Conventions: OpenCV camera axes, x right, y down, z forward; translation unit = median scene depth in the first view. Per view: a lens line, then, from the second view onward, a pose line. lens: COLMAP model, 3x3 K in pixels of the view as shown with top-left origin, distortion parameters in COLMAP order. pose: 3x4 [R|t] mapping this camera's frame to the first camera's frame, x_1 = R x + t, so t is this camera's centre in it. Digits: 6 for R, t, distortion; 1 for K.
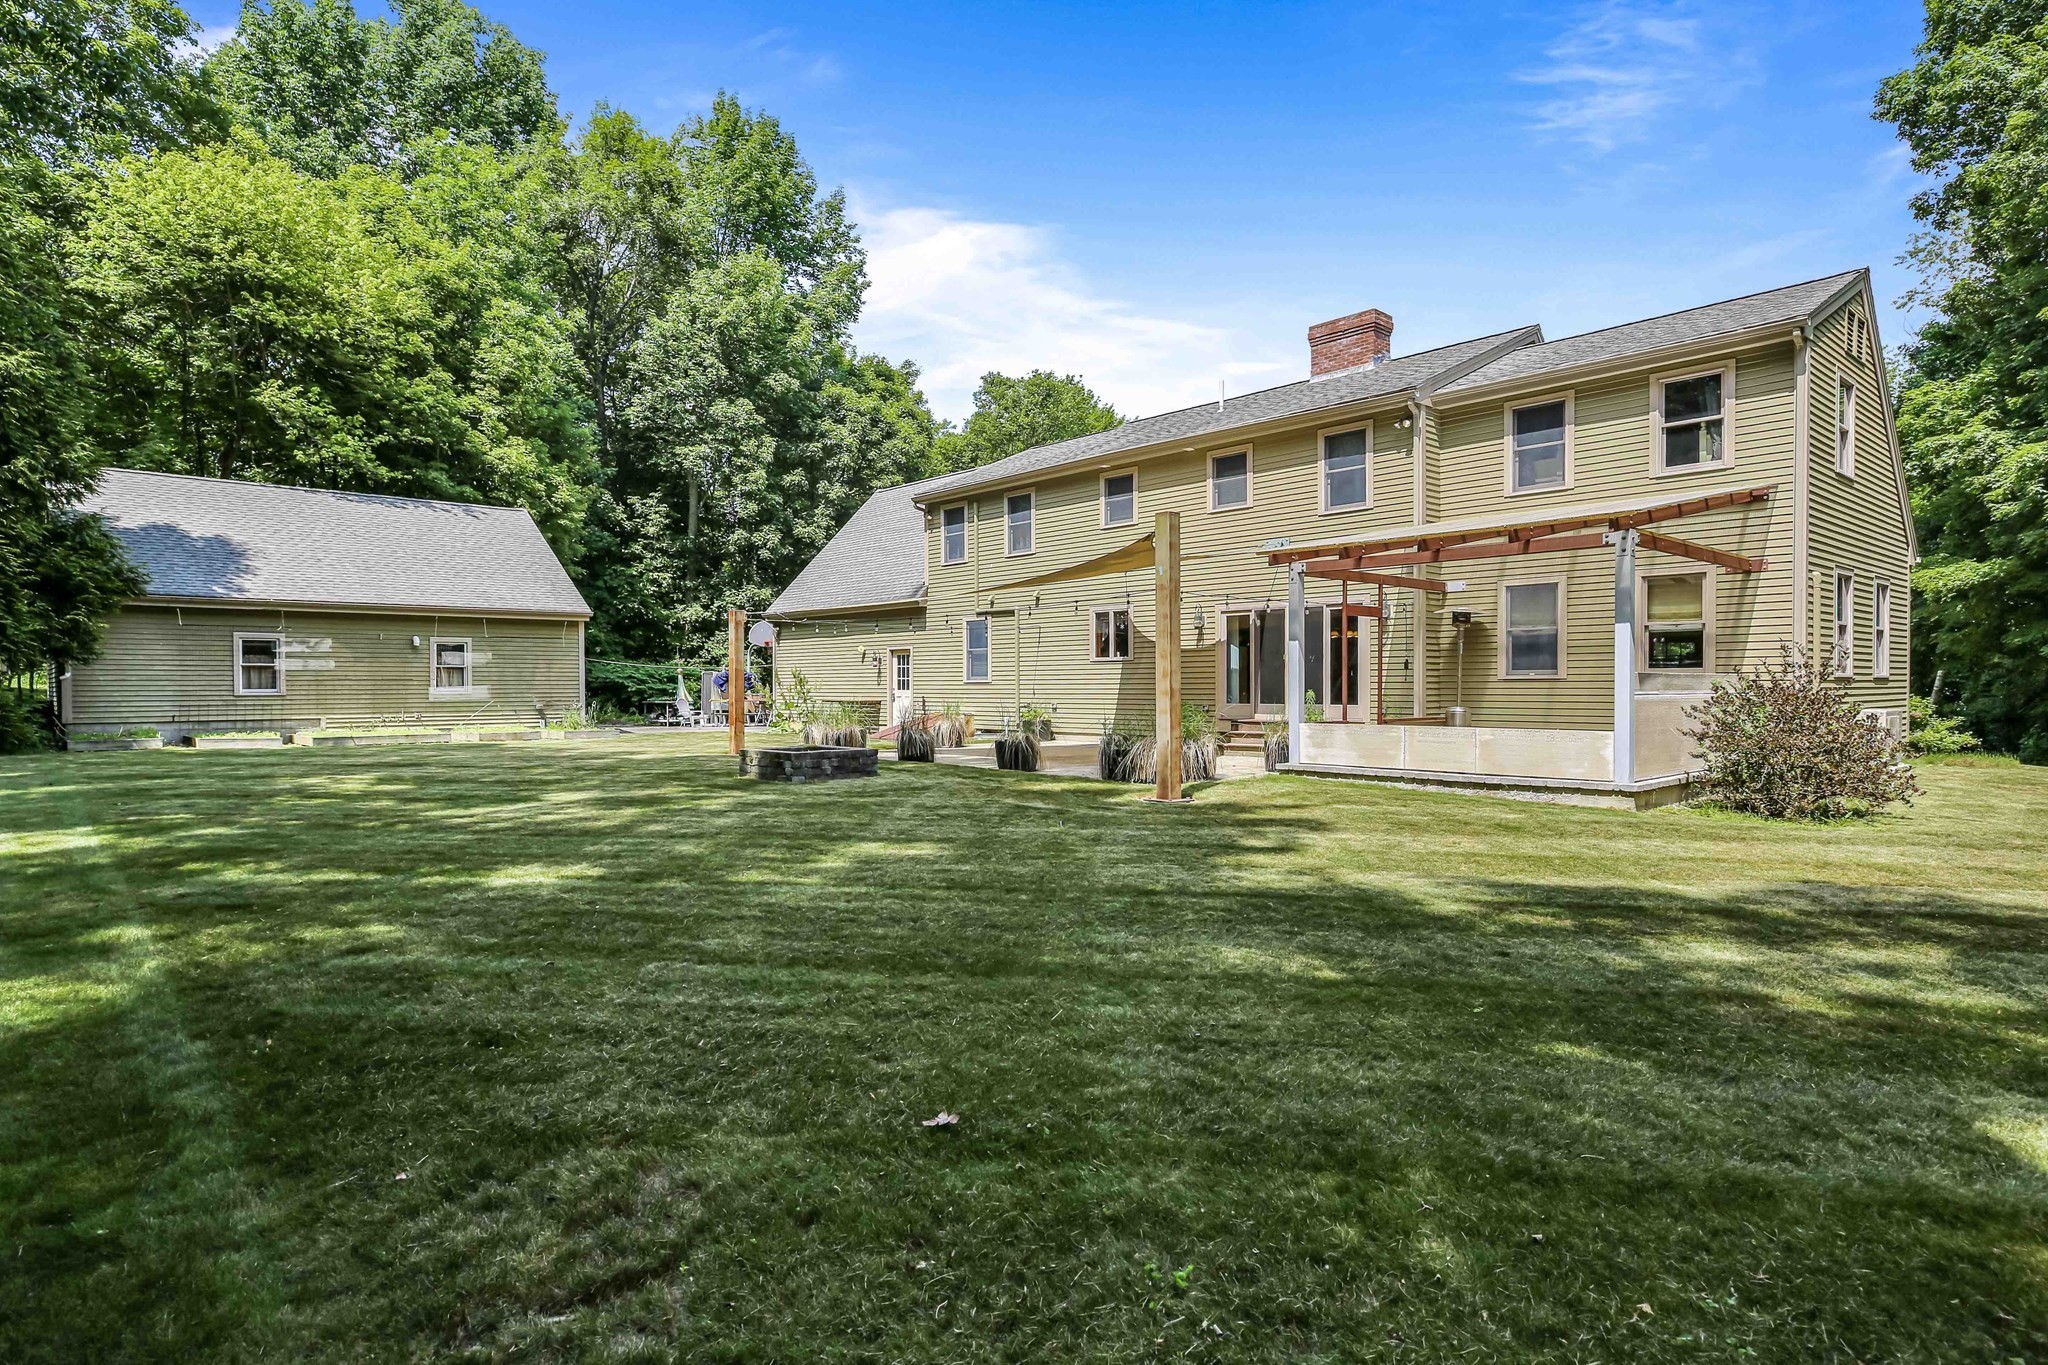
lens RADIAL K [[1140.7, 0, 1024.0], [0, 1140.7, 682.5], [0, 0, 1]] dist [-0.000482, -0.000035]
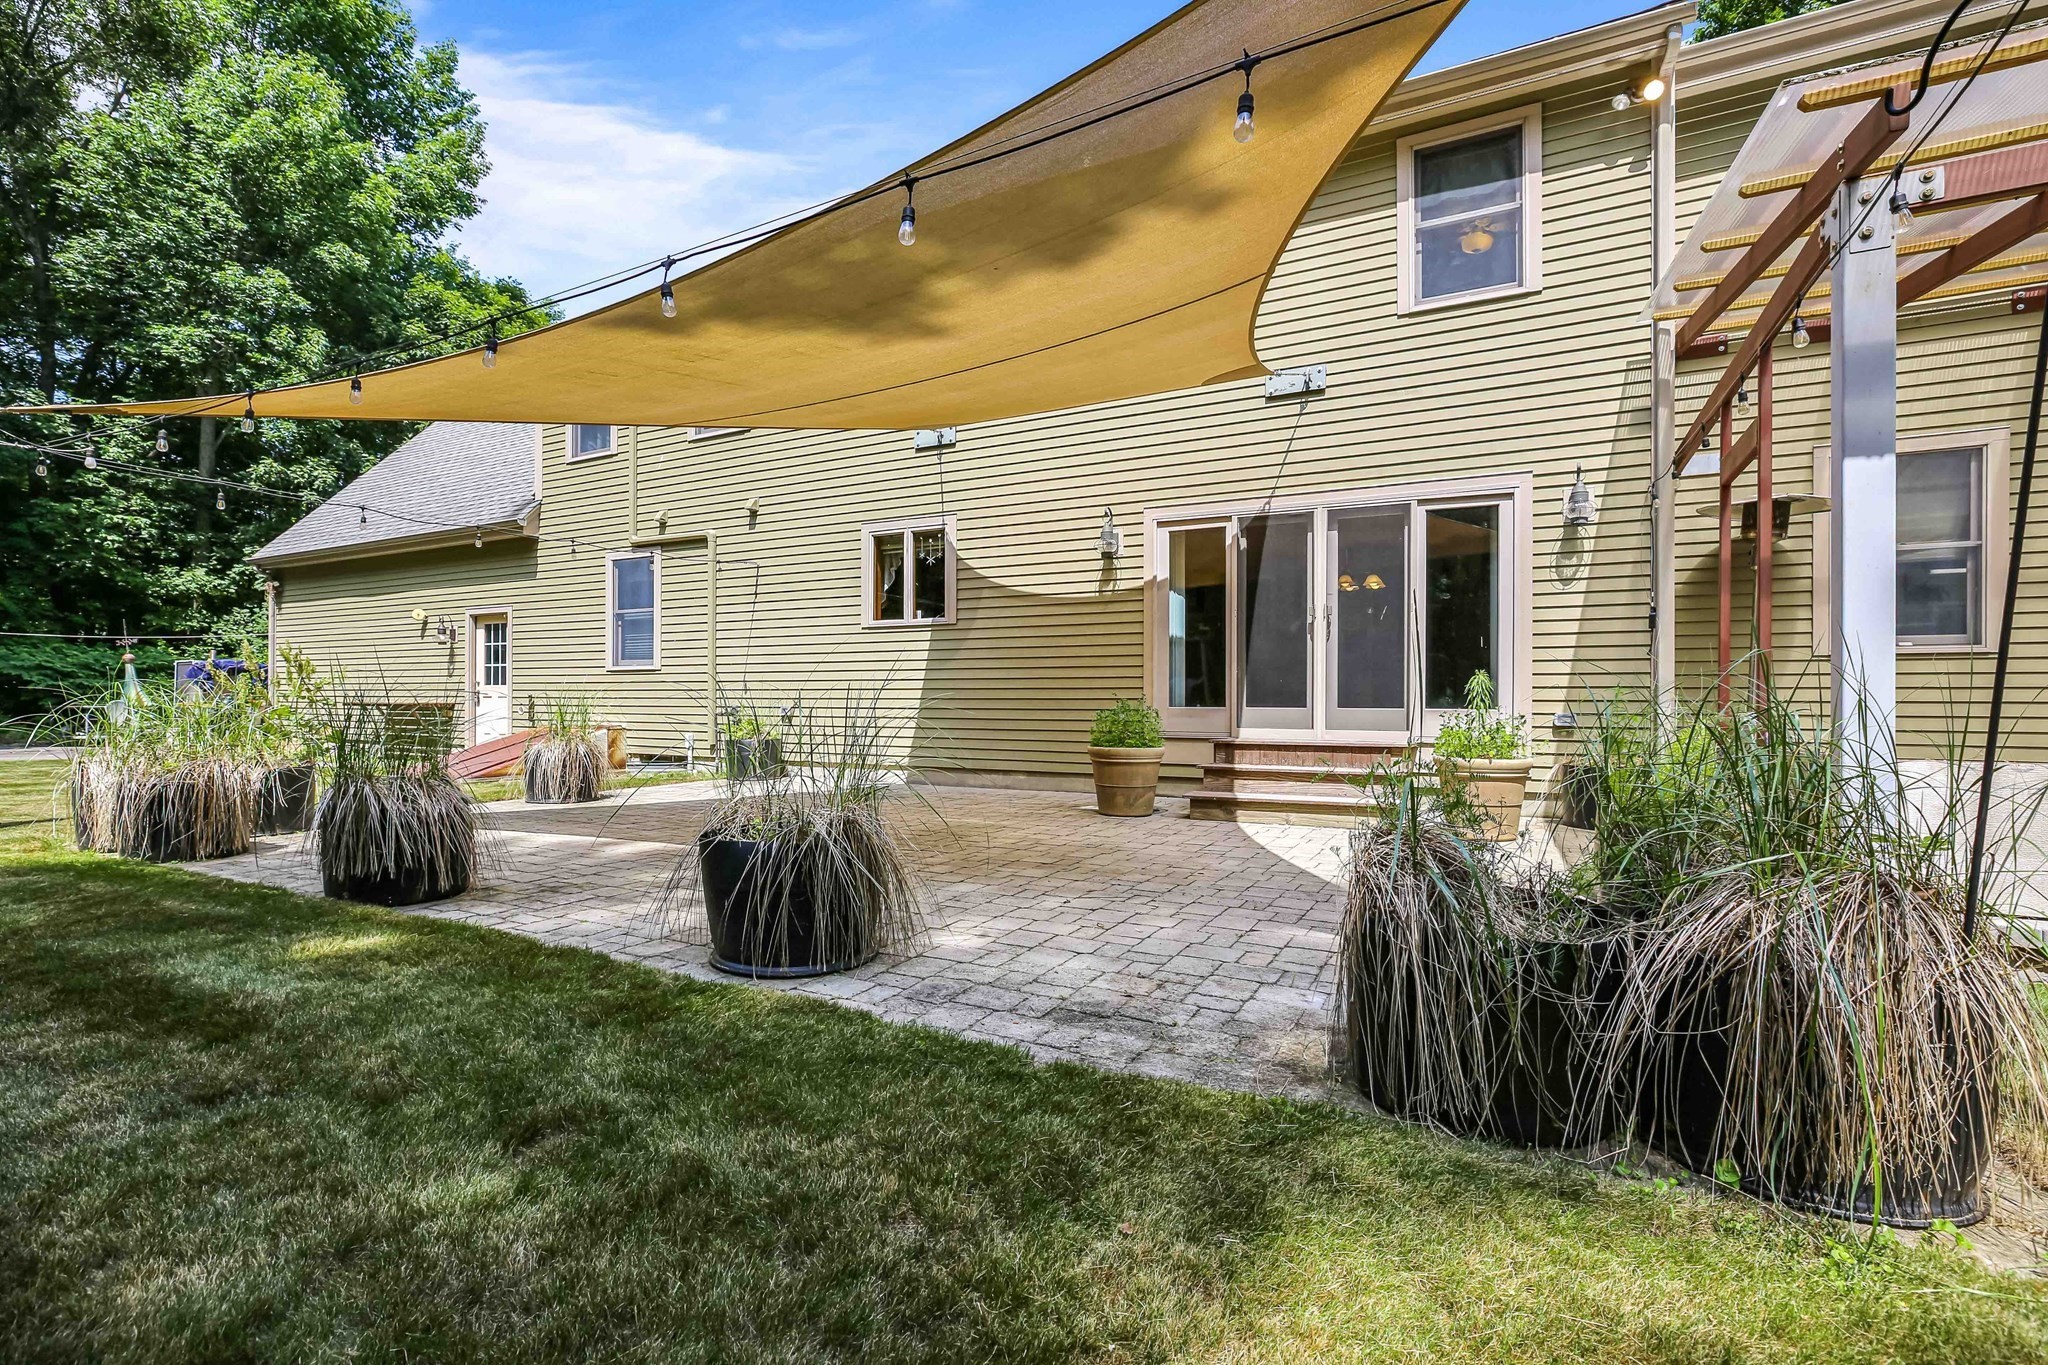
lens RADIAL K [[957.9, 0, 1022.1], [0, 957.9, 703.5], [0, 0, 1]] dist [-0.001425, 0.000112]
pose [[0.942084, 0.008076, 0.335279, -0.016326], [-0.009719, 0.999948, 0.003224, 0.011380], [-0.335235, -0.006296, 0.942113, 0.434510]]
